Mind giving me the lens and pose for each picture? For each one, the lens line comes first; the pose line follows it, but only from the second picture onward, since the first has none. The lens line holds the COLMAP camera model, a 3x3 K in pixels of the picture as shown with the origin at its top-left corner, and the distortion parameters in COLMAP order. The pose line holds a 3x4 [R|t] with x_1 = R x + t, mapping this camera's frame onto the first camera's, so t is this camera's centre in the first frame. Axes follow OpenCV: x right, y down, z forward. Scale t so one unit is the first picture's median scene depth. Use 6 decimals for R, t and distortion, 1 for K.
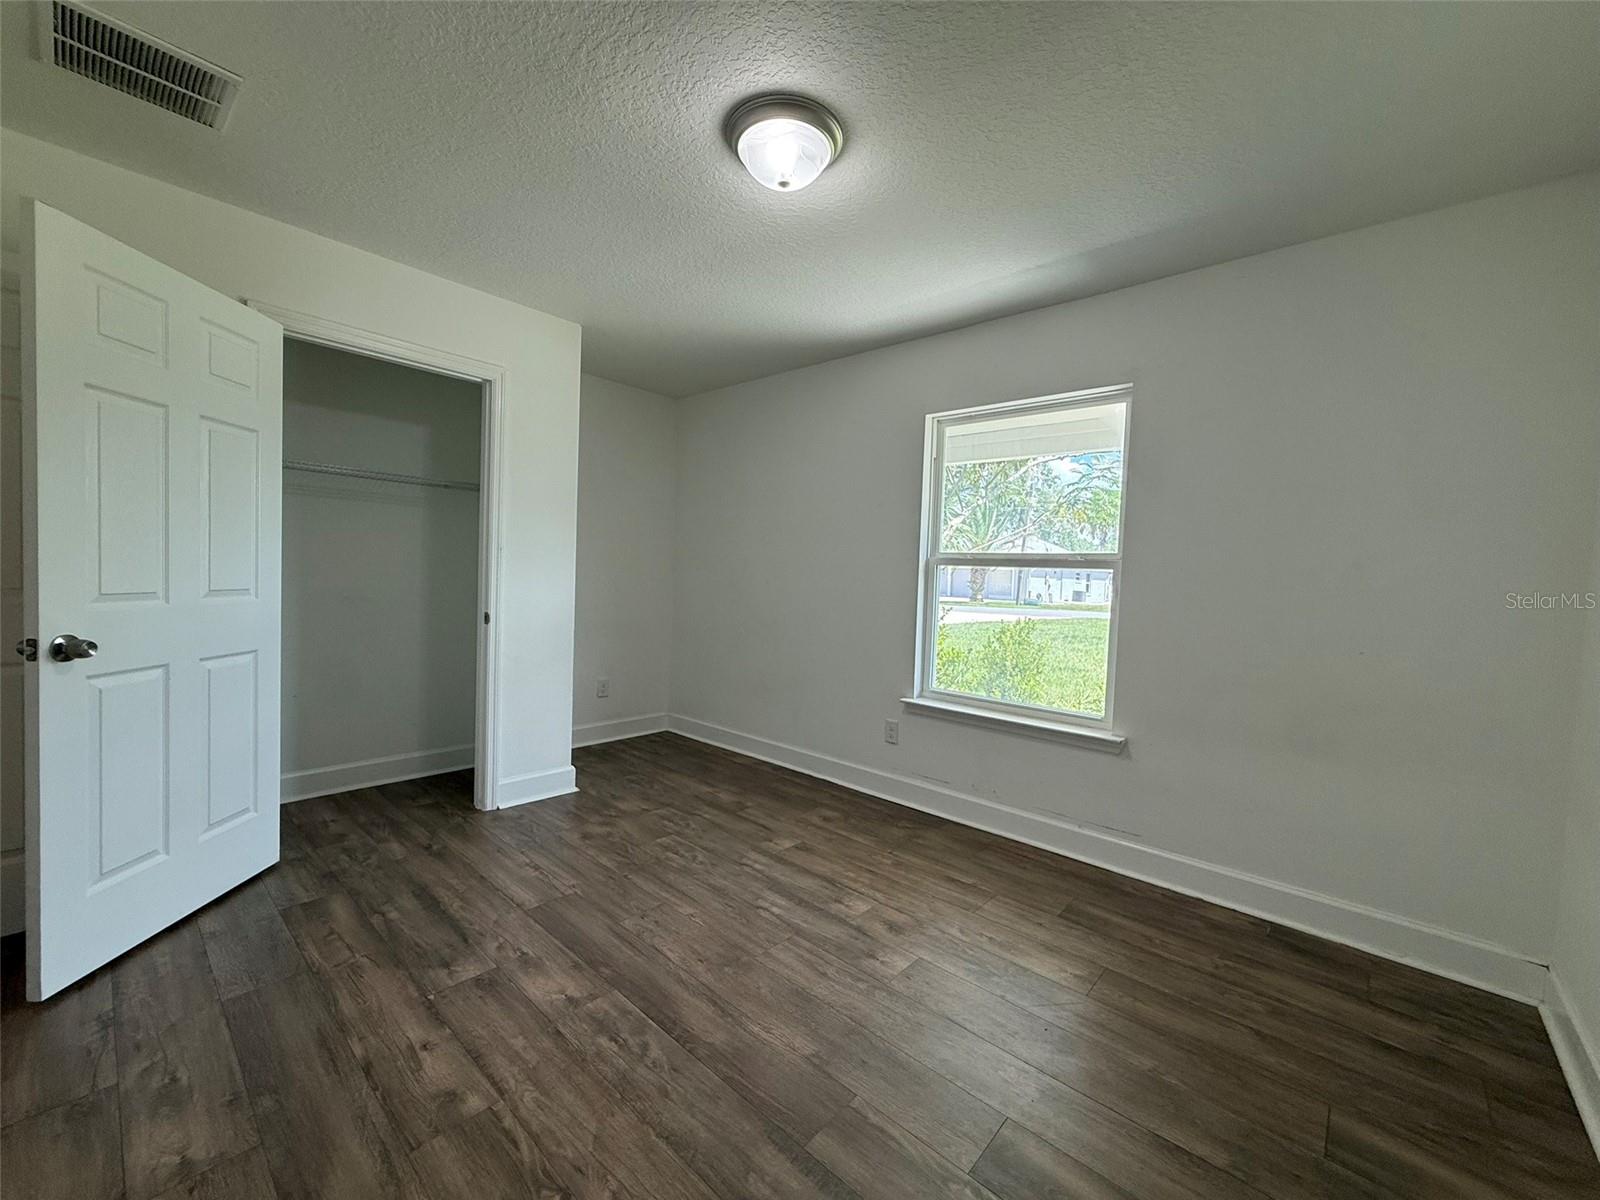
lens RADIAL K [[639.9, 0, 797.3], [0, 639.9, 596.5], [0, 0, 1]] dist [0.003118, -0.000321]
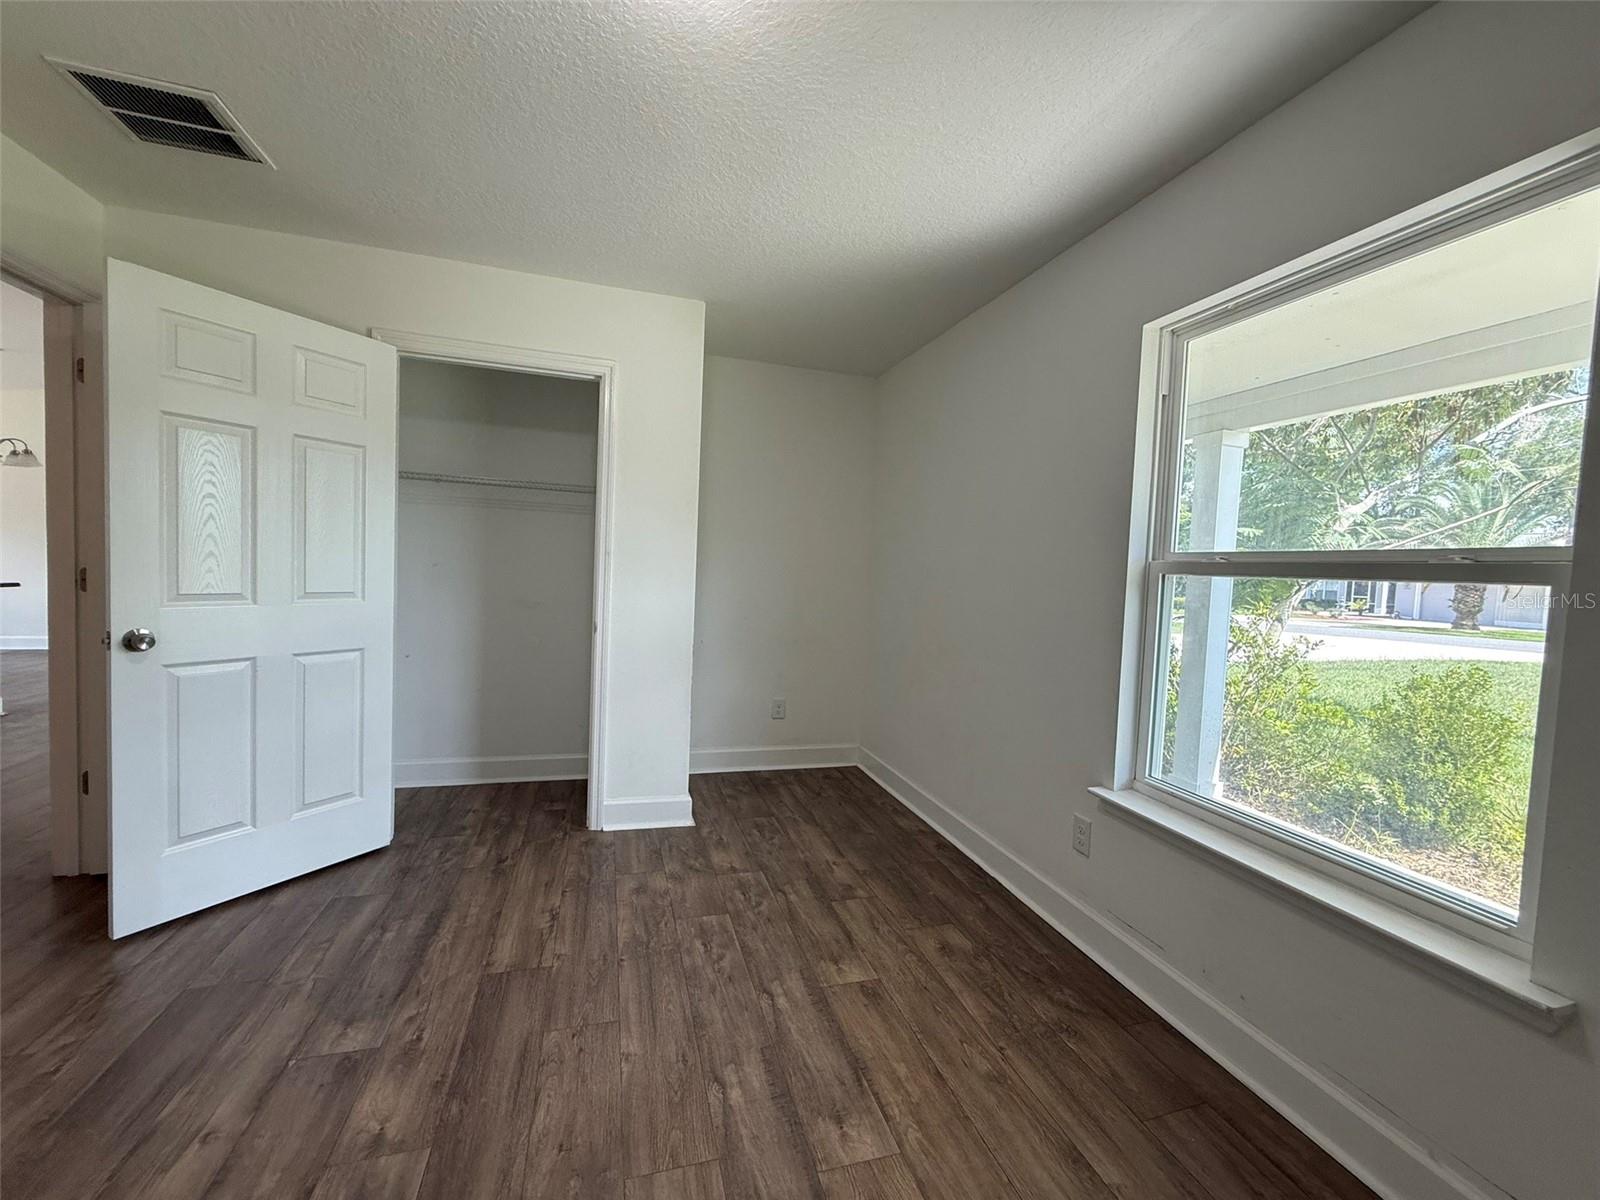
lens RADIAL K [[639.9, 0, 798.4], [0, 639.9, 598.6], [0, 0, 1]] dist [0.003118, -0.000321]
pose [[0.852739, 0.024802, -0.521748, 0.302180], [-0.030191, 0.999542, -0.001830, -0.018003], [0.521464, 0.017313, 0.853097, 0.396871]]
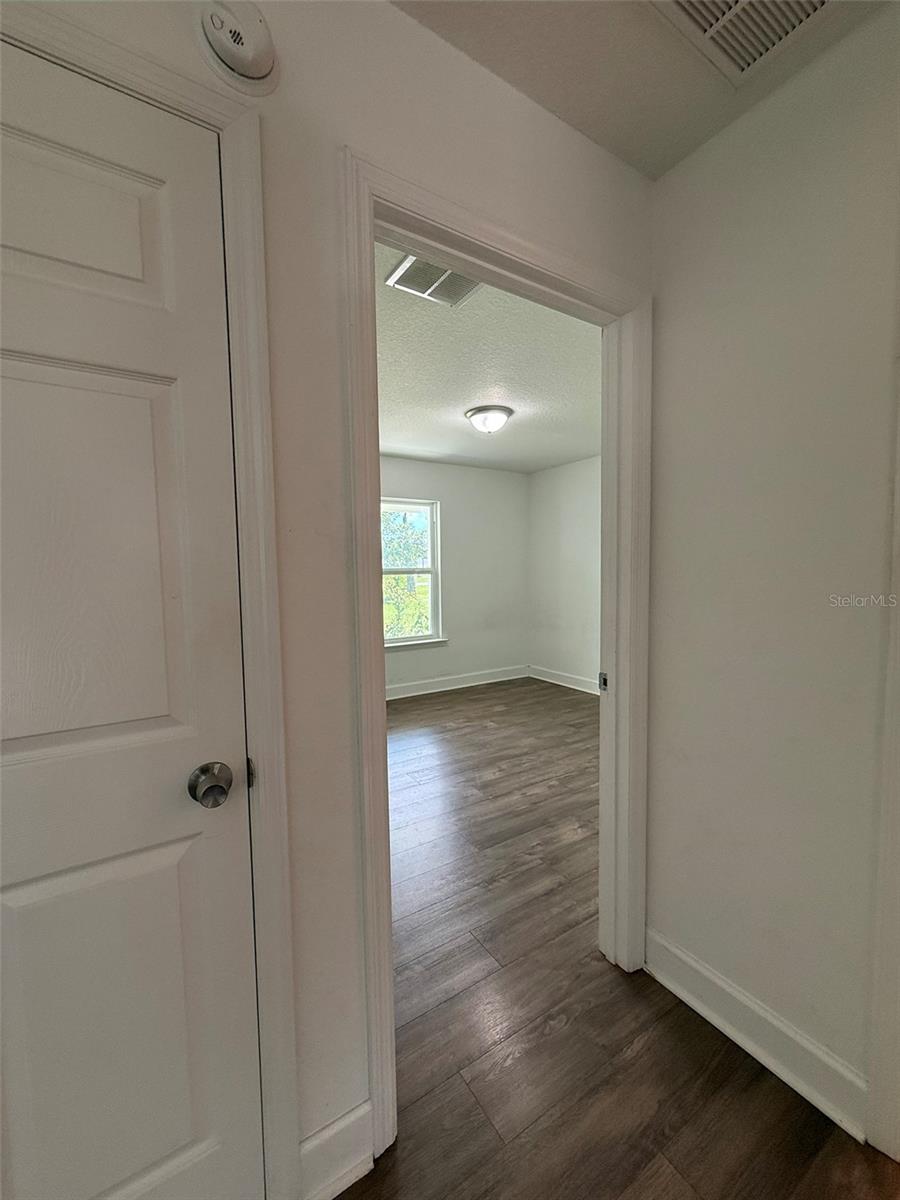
lens RADIAL K [[479.9, 0, 454.2], [0, 479.9, 601.0], [0, 0, 1]] dist [0.003118, -0.000321]
pose [[0.261437, -0.102343, 0.959779, -1.338353], [0.058240, 0.994224, 0.090151, -0.103265], [-0.963462, 0.032329, 0.265887, 0.446953]]
